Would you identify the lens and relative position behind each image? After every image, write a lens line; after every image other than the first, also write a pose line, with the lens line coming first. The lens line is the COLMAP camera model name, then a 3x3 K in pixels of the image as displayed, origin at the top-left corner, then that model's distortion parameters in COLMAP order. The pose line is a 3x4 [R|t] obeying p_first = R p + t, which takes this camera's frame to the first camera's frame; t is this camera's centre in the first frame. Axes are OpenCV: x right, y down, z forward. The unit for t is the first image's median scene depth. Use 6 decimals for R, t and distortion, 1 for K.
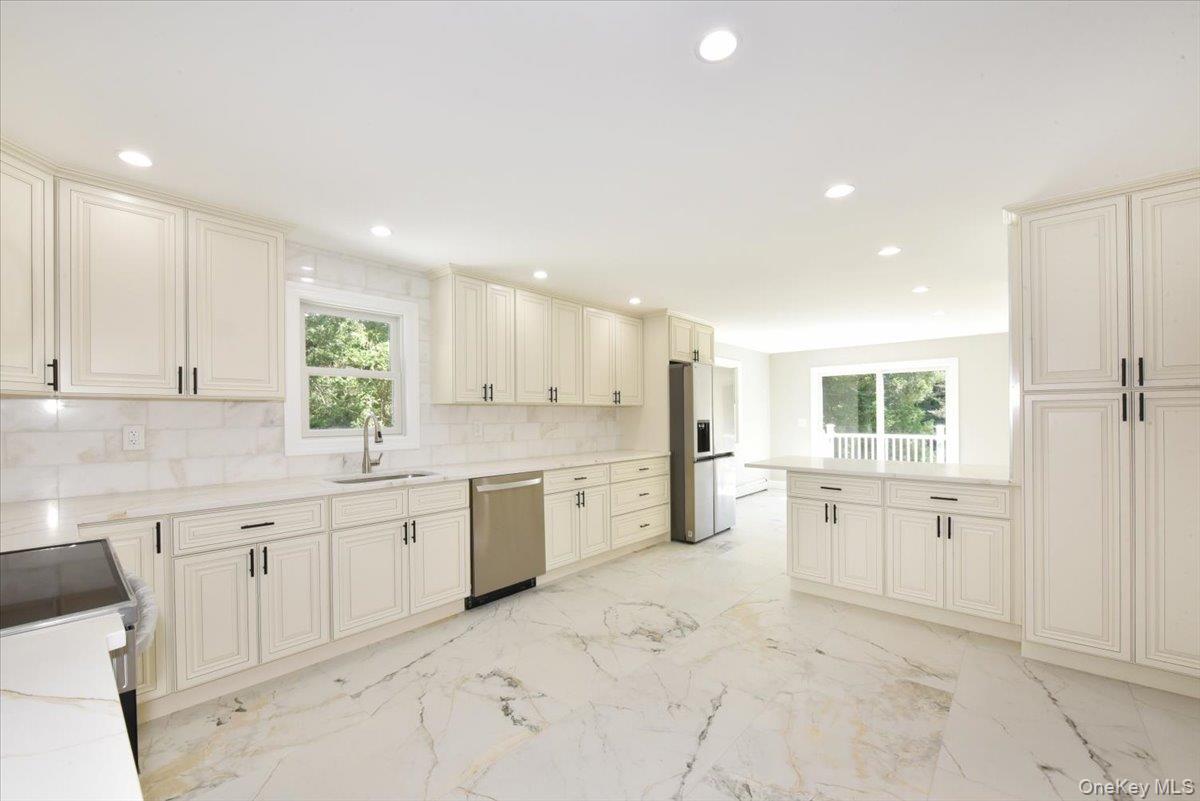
lens RADIAL K [[492.2, 0, 600.5], [0, 492.2, 412.1], [0, 0, 1]] dist [-0.012610, 0.000055]
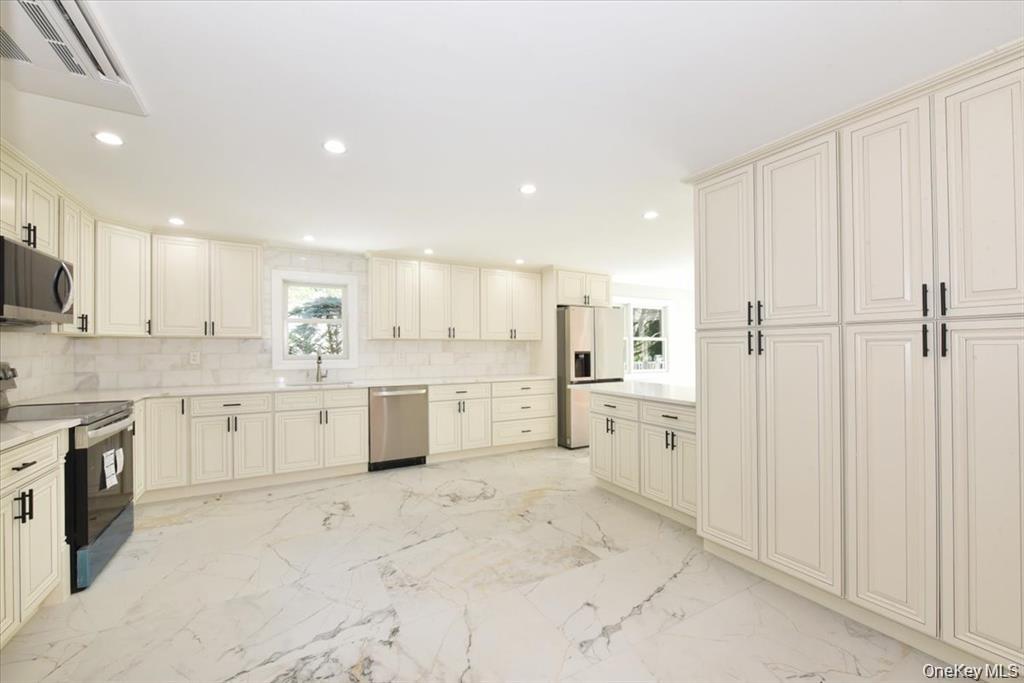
lens RADIAL K [[422.5, 0, 512.0], [0, 422.5, 341.5], [0, 0, 1]] dist [-0.017898, -0.000308]
pose [[0.941630, -0.000013, -0.336650, 0.560784], [-0.001939, 0.999983, -0.005463, -0.004202], [0.336644, 0.005797, 0.941614, -0.103994]]
